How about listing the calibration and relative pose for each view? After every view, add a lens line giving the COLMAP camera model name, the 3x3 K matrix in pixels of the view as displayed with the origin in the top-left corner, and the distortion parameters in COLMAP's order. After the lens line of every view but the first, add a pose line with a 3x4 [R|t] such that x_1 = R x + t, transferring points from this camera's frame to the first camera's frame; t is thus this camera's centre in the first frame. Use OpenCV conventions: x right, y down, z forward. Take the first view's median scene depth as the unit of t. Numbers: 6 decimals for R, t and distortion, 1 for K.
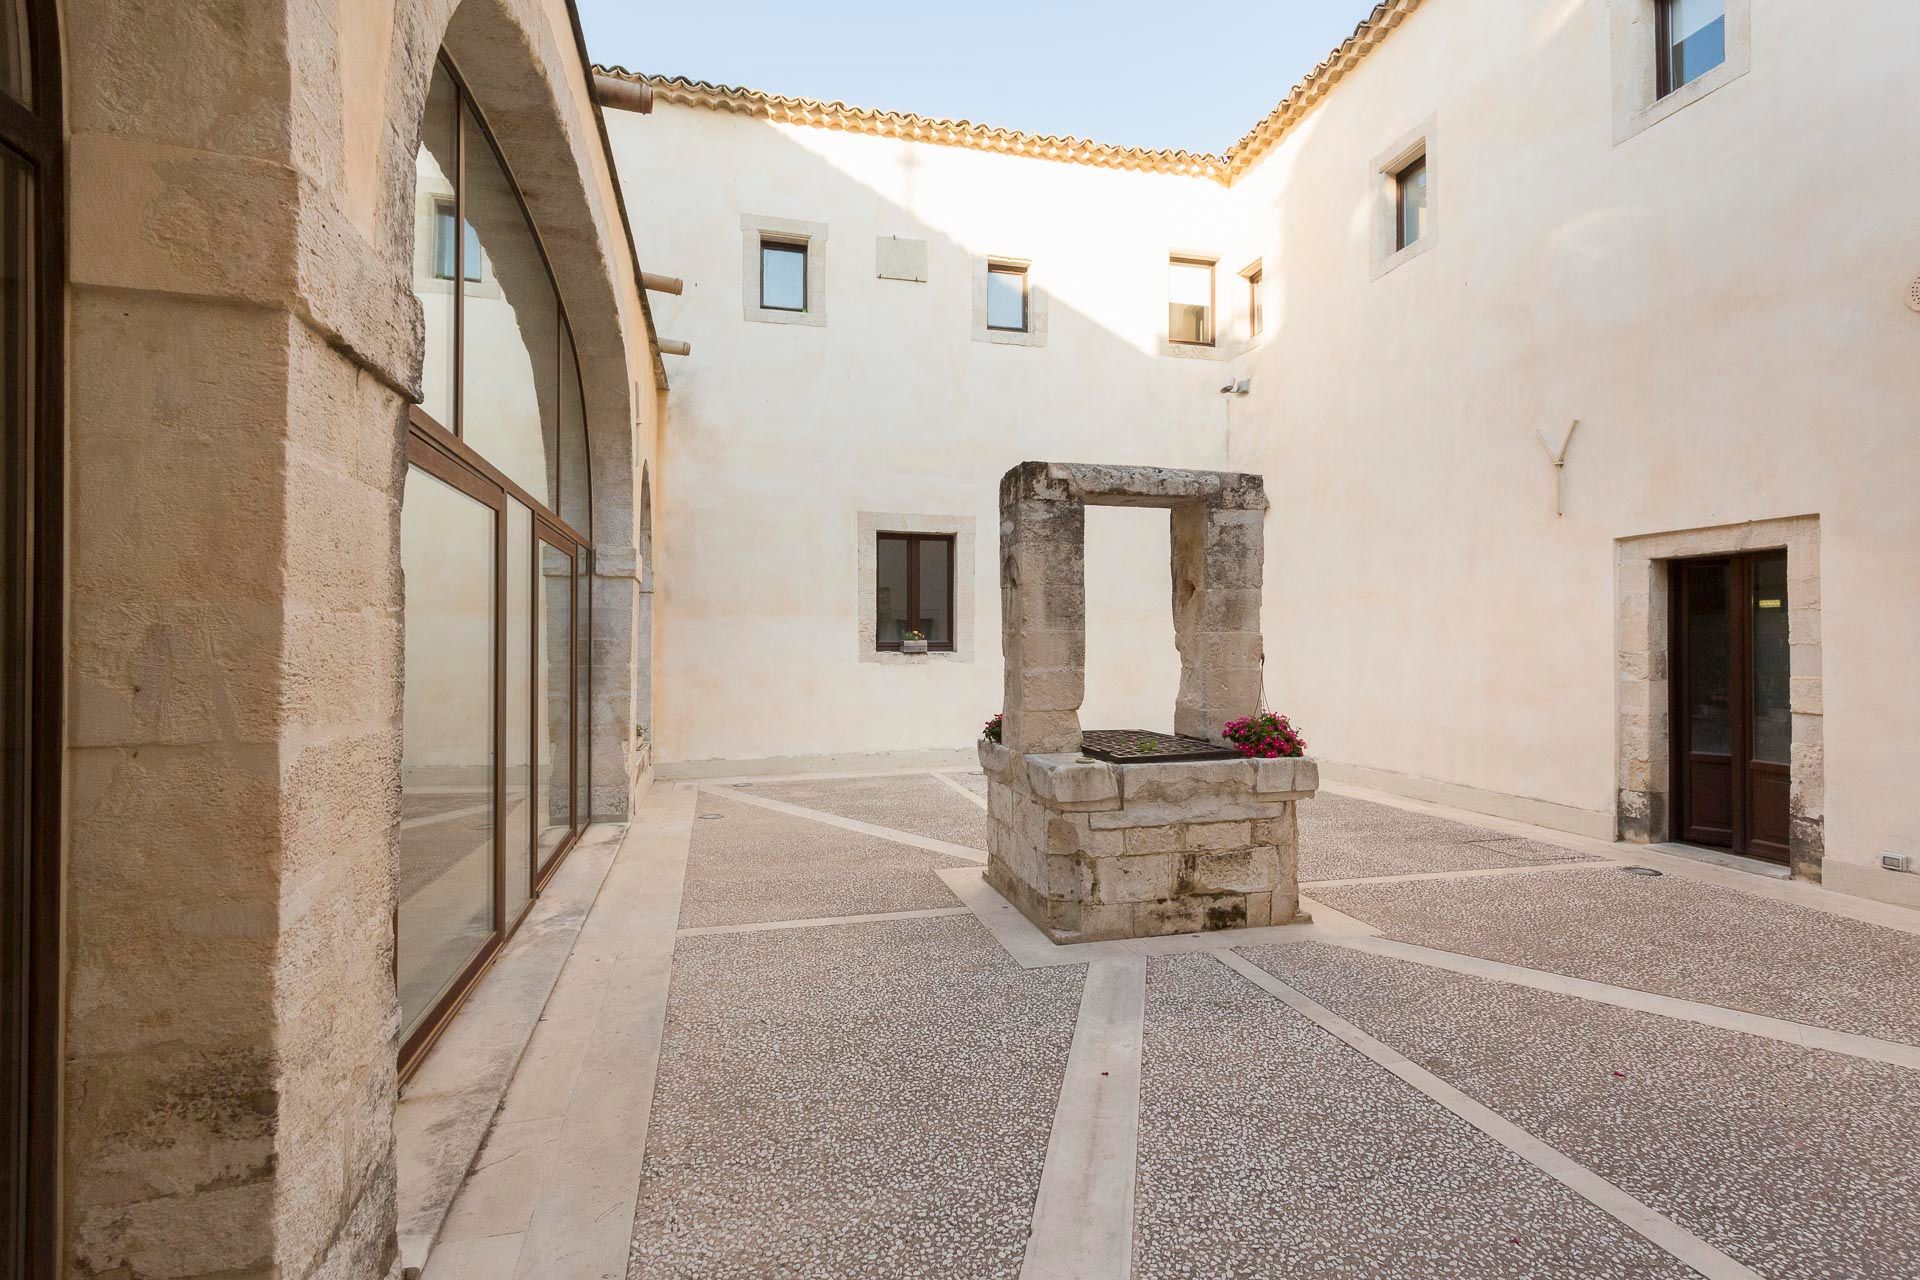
lens RADIAL K [[867.4, 0, 960.0], [0, 867.4, 640.0], [0, 0, 1]] dist [-0.009830, 0.004384]
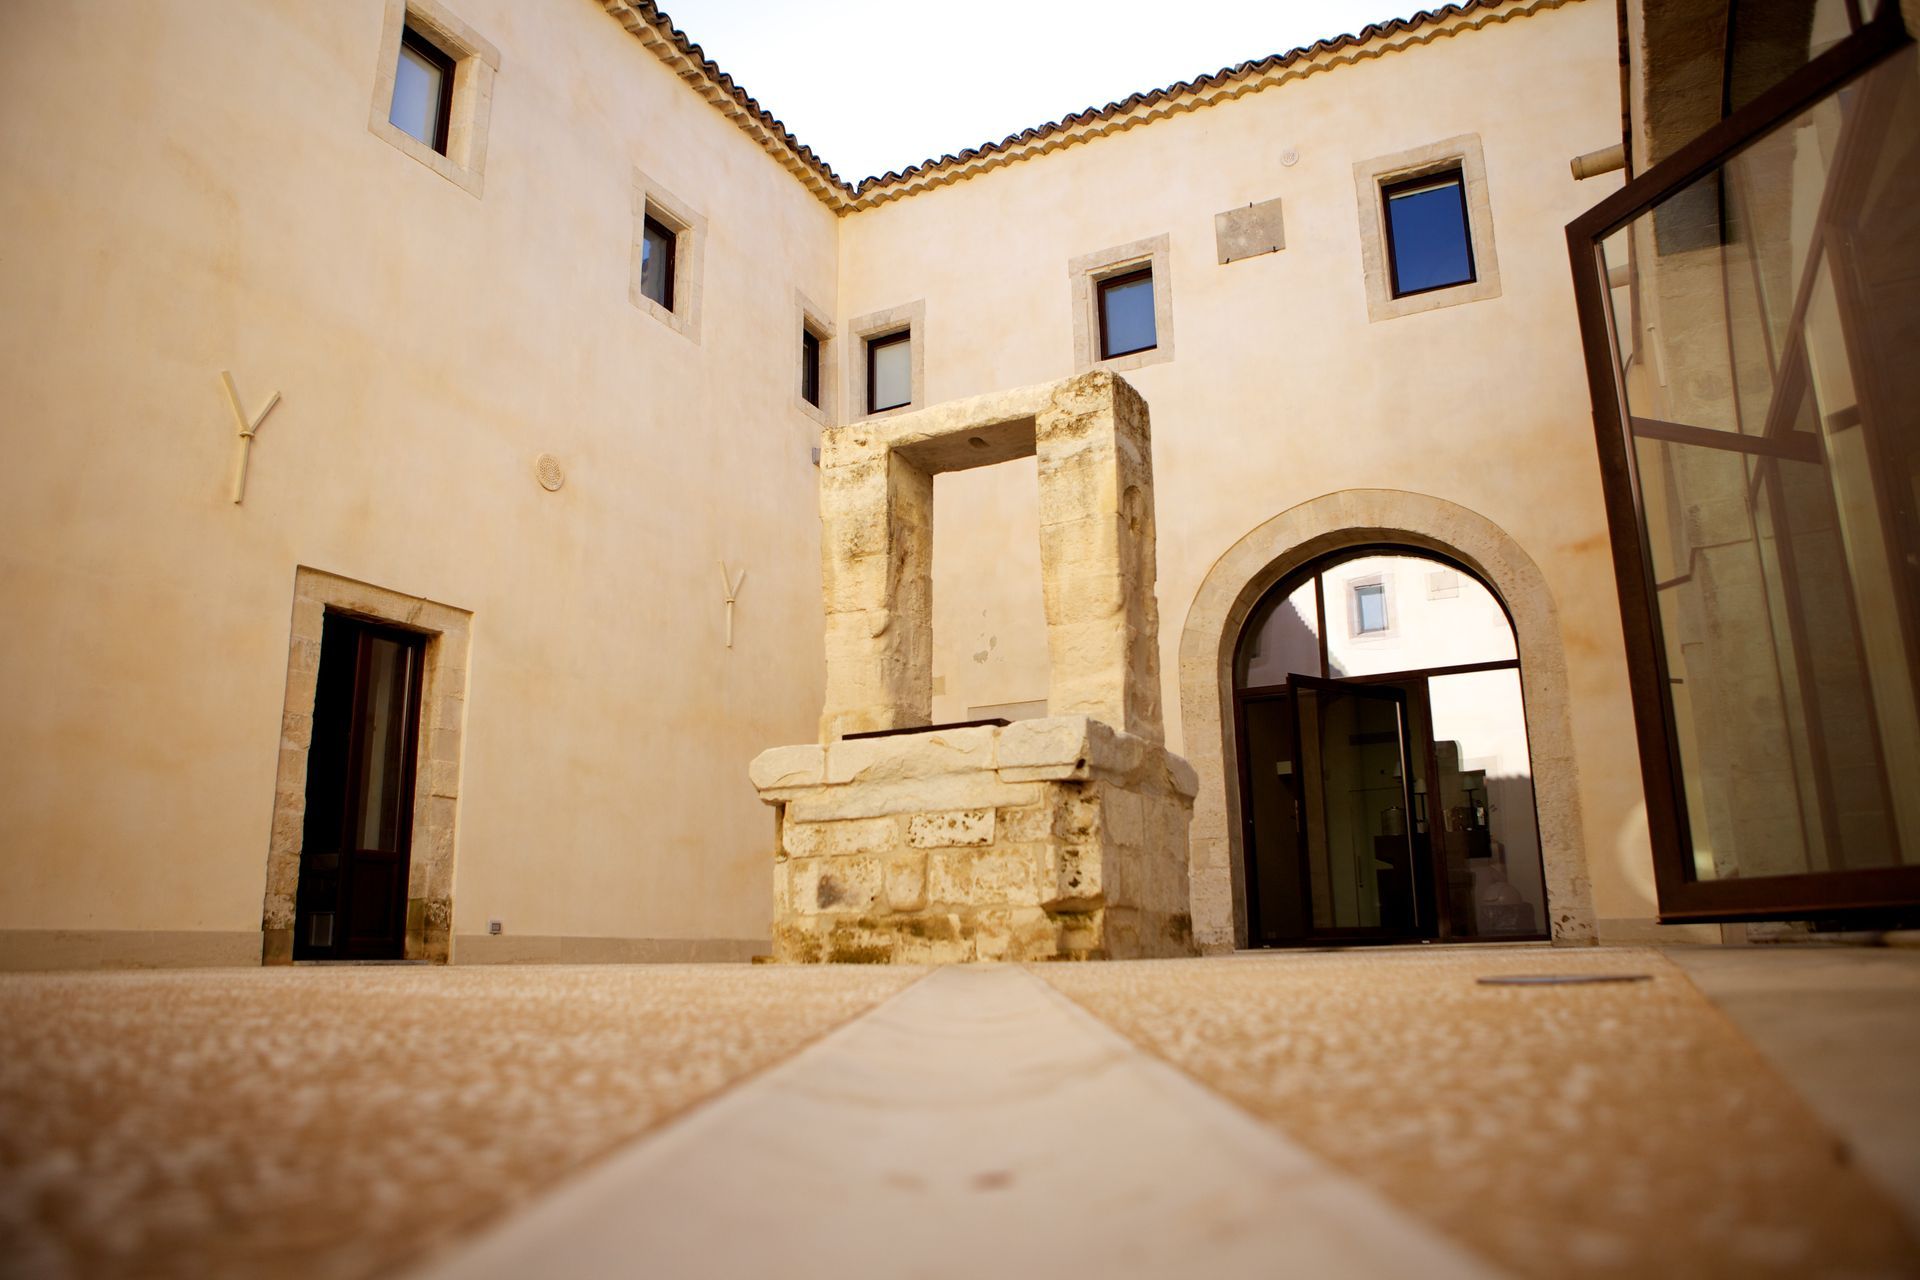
lens RADIAL K [[1320.3, 0, 960.0], [0, 1320.3, 640.0], [0, 0, 1]] dist [-0.104957, 0.000298]
pose [[-0.737602, 0.167885, 0.654032, -0.481128], [0.016610, 0.972816, -0.230983, 0.256961], [-0.675032, -0.159510, -0.720339, 1.641458]]
